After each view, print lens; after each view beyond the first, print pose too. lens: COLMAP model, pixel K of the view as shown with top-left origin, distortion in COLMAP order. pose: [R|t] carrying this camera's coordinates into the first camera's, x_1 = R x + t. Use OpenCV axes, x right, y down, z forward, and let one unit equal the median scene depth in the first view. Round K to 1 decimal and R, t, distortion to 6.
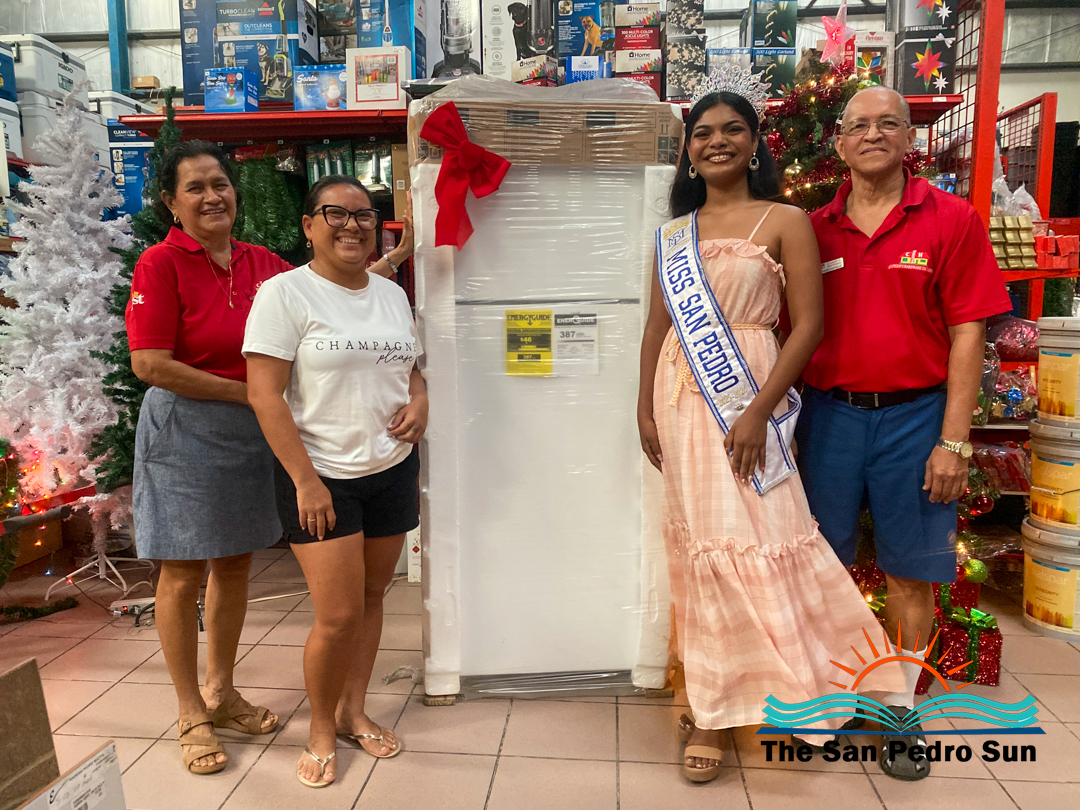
lens RADIAL K [[812.7, 0, 540.8], [0, 812.7, 394.2], [0, 0, 1]] dist [0.015658, -0.014847]
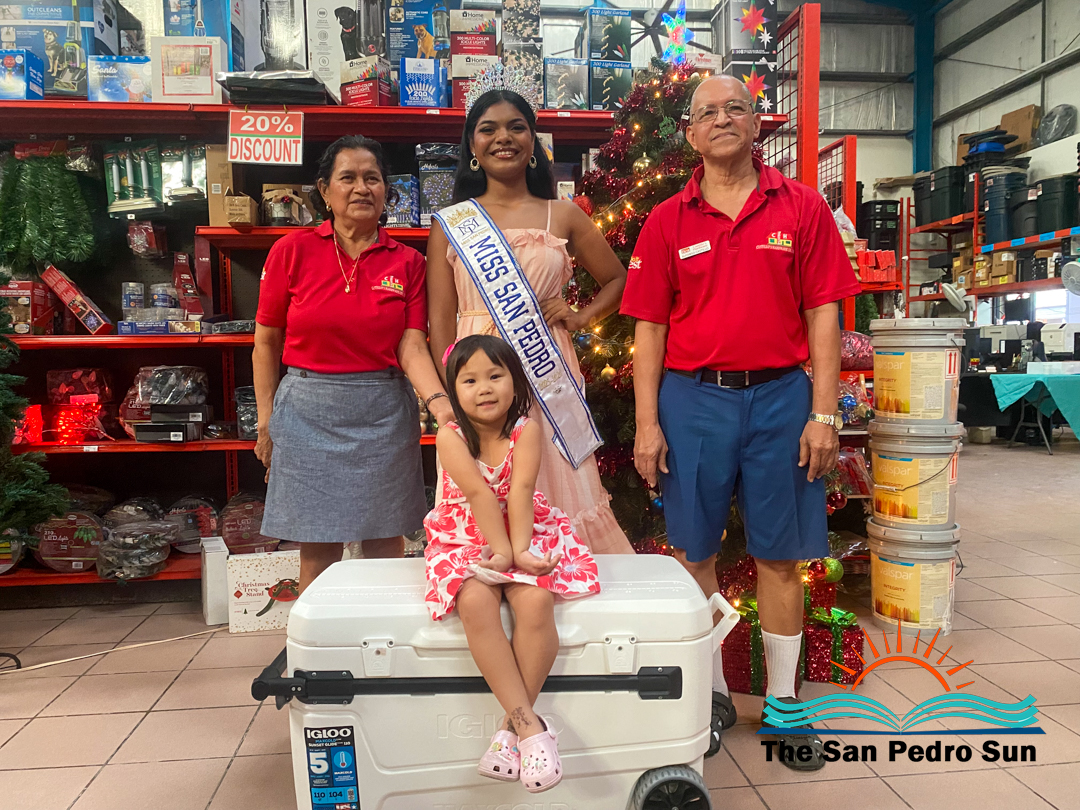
lens RADIAL K [[812.7, 0, 534.0], [0, 812.7, 397.8], [0, 0, 1]] dist [0.015658, -0.014847]
pose [[0.980549, -0.020209, 0.195230, -0.008608], [0.032382, 0.997711, -0.059363, 0.042298], [-0.193583, 0.064531, 0.978959, 0.066615]]
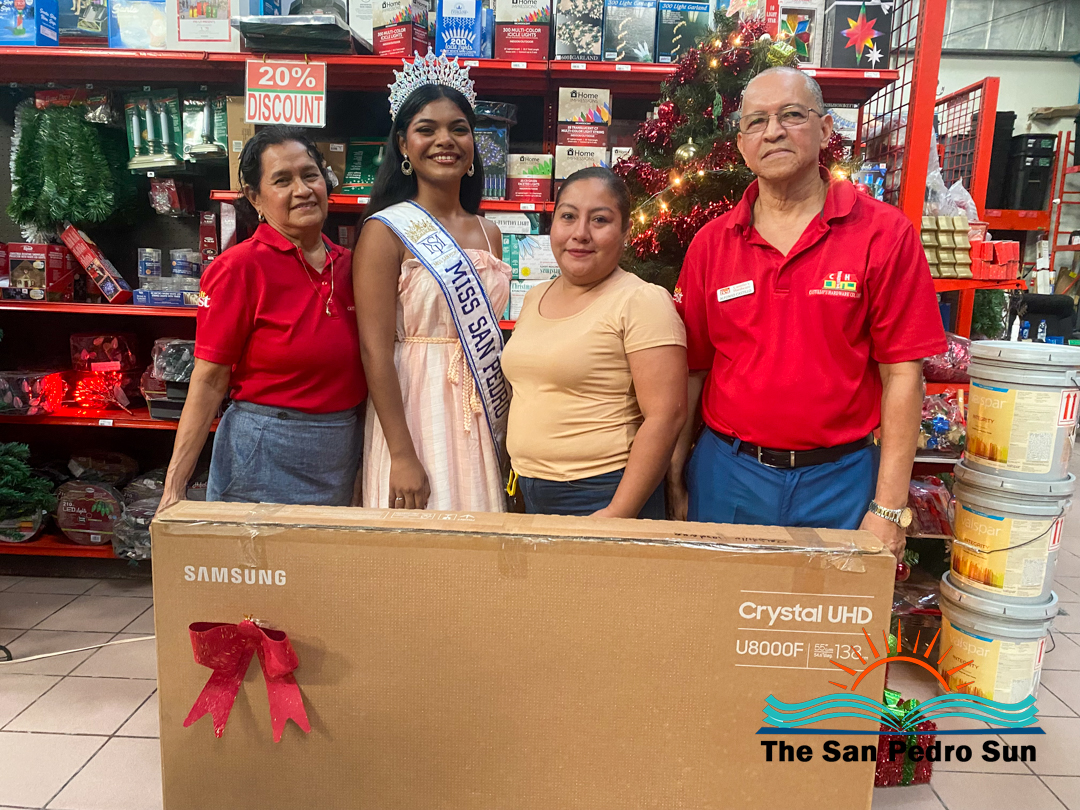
lens RADIAL K [[812.7, 0, 540.6], [0, 812.7, 399.8], [0, 0, 1]] dist [0.015658, -0.014847]
pose [[0.997081, 0.023536, 0.072634, 0.086524], [-0.026684, 0.998733, 0.042674, -0.047597], [-0.071538, -0.044487, 0.996445, 0.154800]]
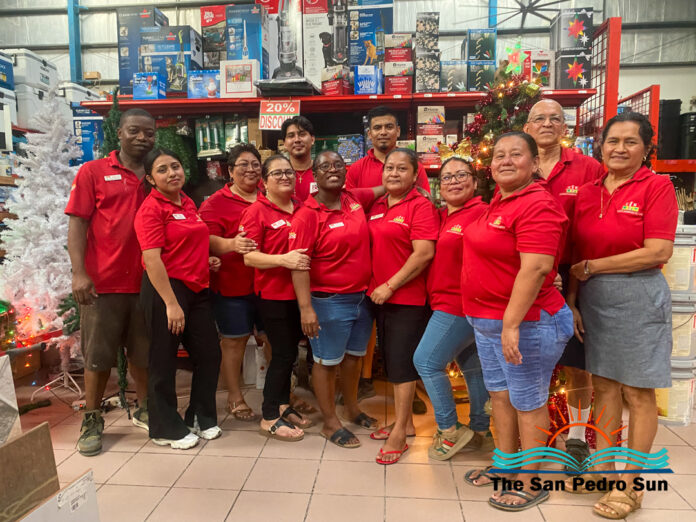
lens RADIAL K [[523.8, 0, 342.5], [0, 523.8, 255.0], [0, 0, 1]] dist [0.015658, -0.014847]
pose [[0.999999, -0.001324, 0.000582, 0.005686], [0.001343, 0.999481, -0.032190, -0.000612], [-0.000539, 0.032190, 0.999482, -0.041786]]
